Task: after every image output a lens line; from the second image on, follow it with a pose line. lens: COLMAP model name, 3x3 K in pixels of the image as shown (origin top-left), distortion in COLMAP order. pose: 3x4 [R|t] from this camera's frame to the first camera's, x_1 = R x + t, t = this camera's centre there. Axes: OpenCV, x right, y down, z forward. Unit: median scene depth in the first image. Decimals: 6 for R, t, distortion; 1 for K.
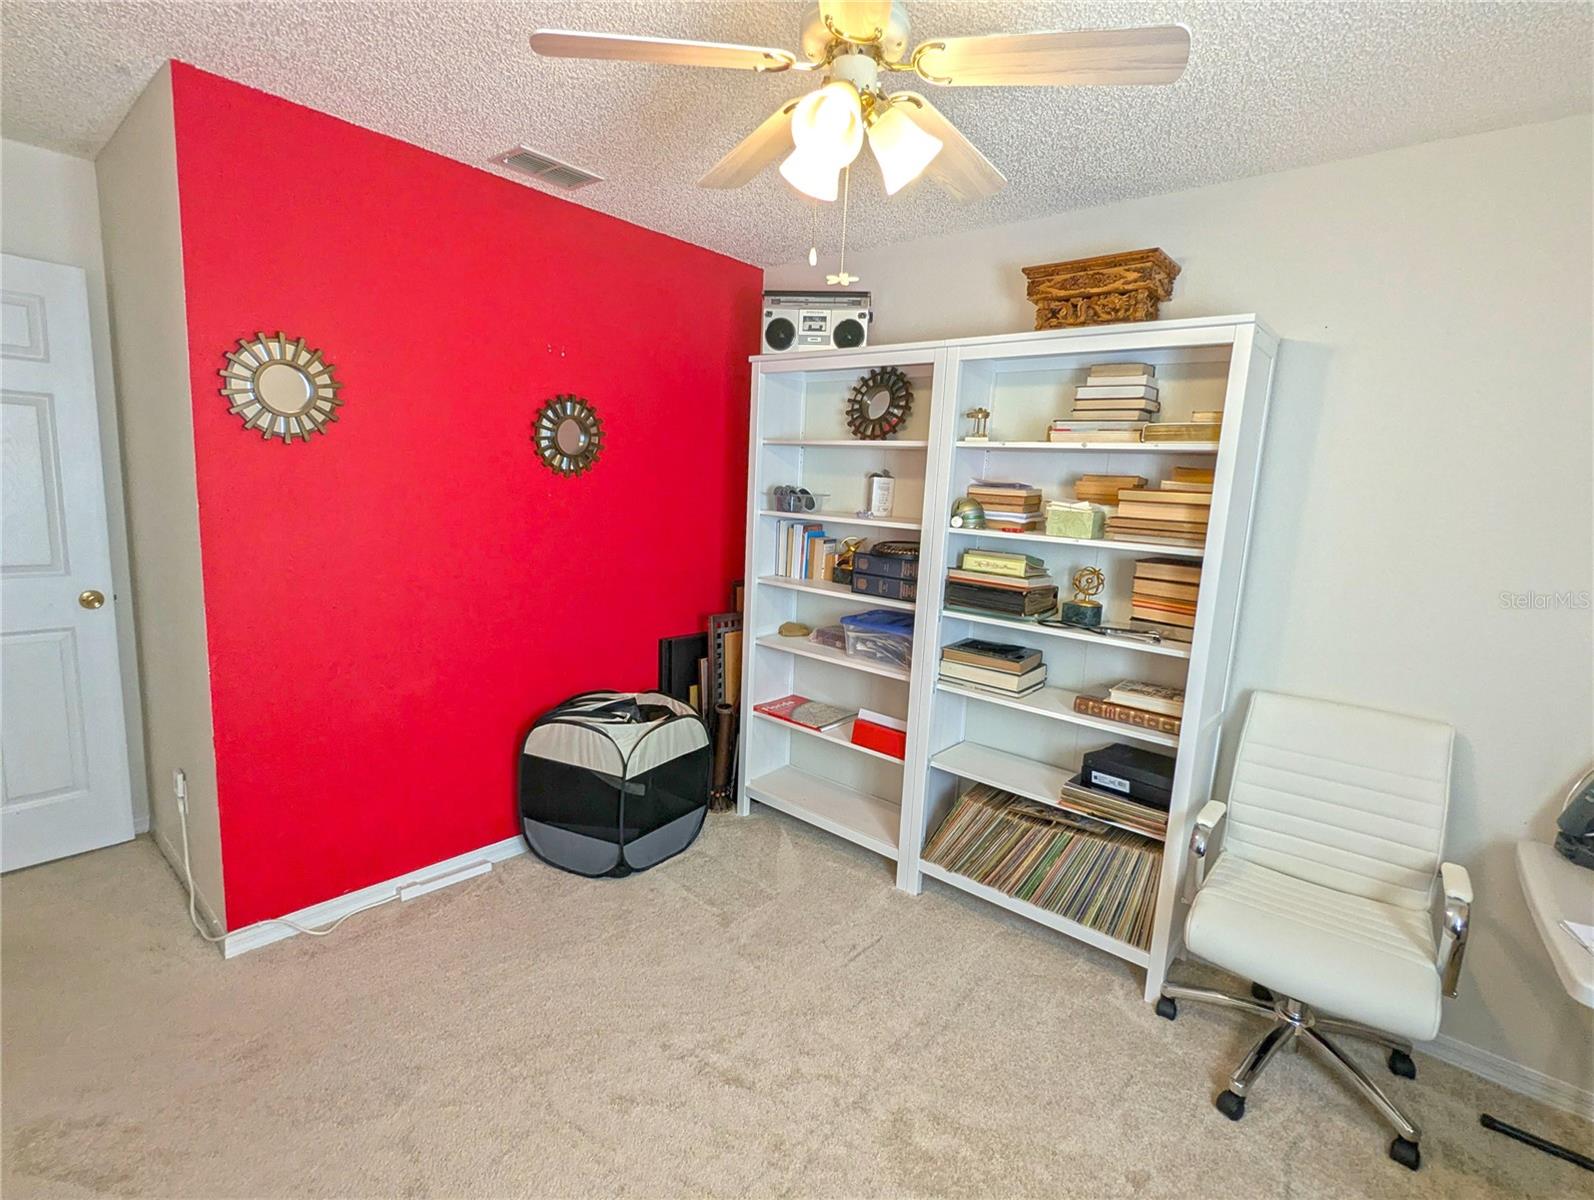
lens RADIAL K [[751.2, 0, 799.6], [0, 751.2, 599.4], [0, 0, 1]] dist [-0.001837, 0.001589]
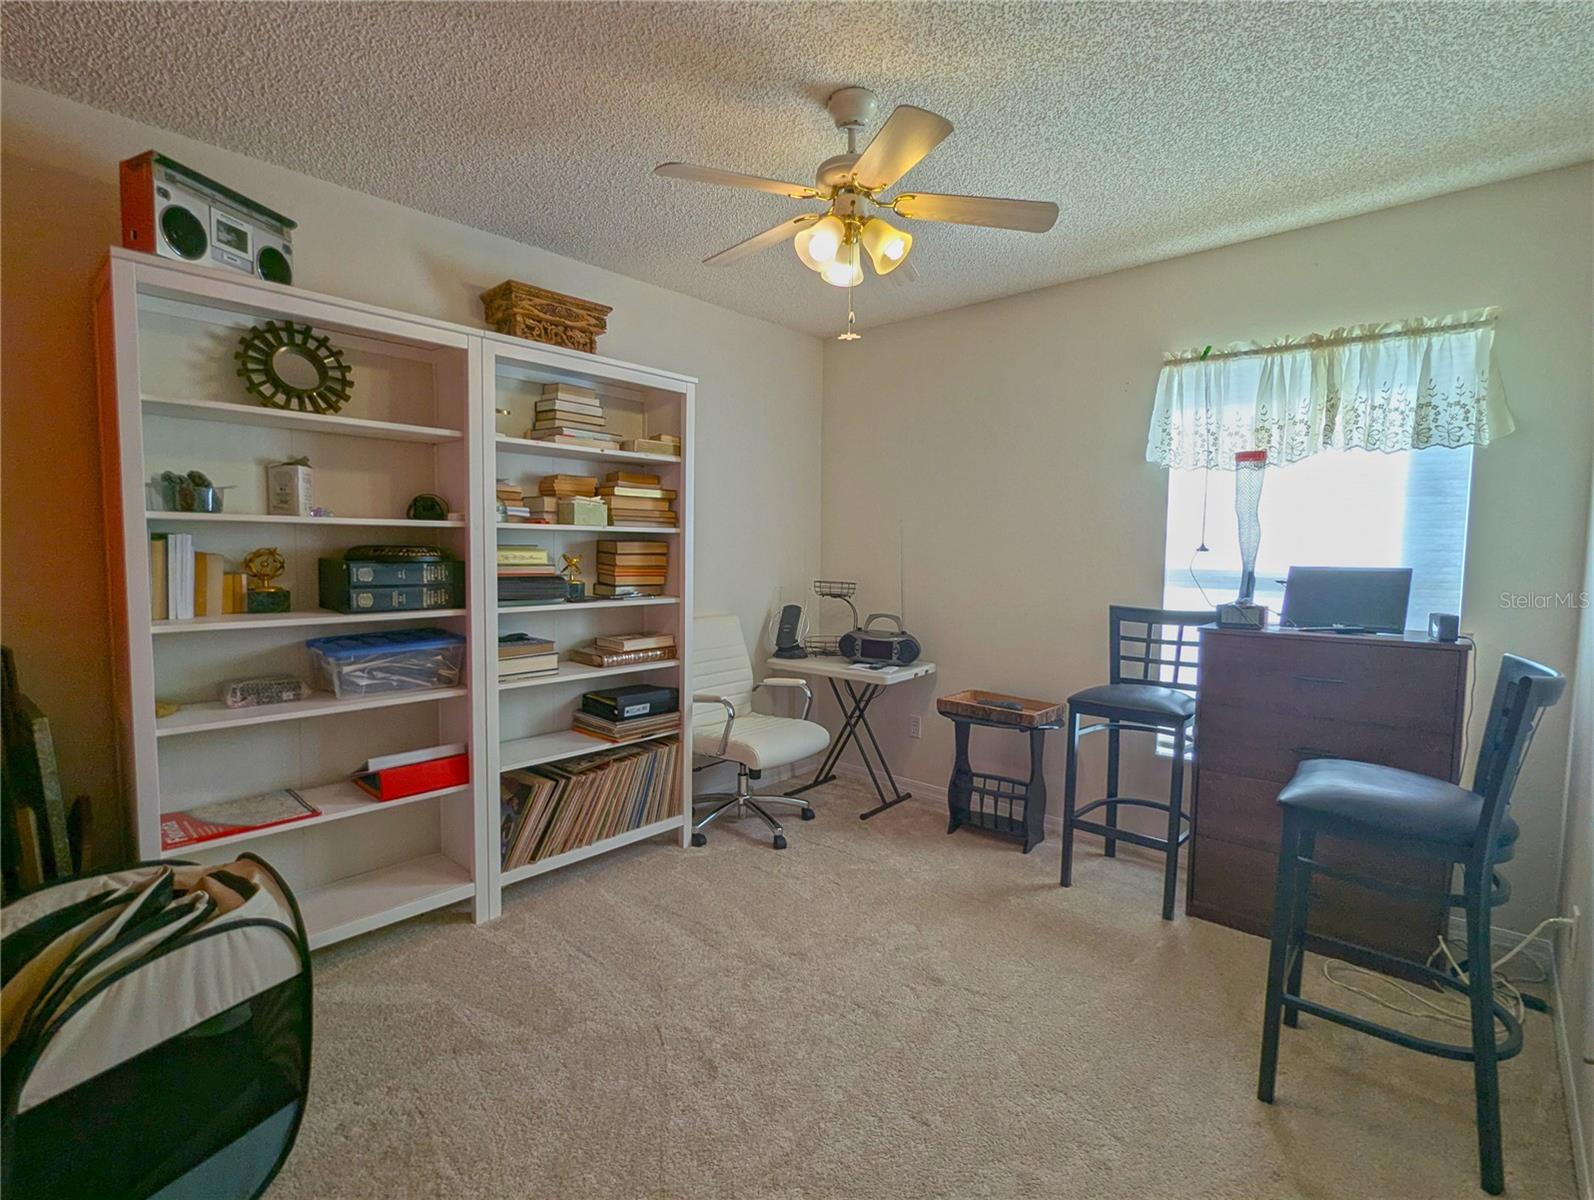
lens RADIAL K [[751.2, 0, 797.9], [0, 751.2, 597.2], [0, 0, 1]] dist [-0.001837, 0.001589]
pose [[0.038097, -0.122323, 0.991759, -0.757116], [0.145469, 0.982586, 0.115603, -0.054427], [-0.988629, 0.139866, 0.055228, 0.556817]]
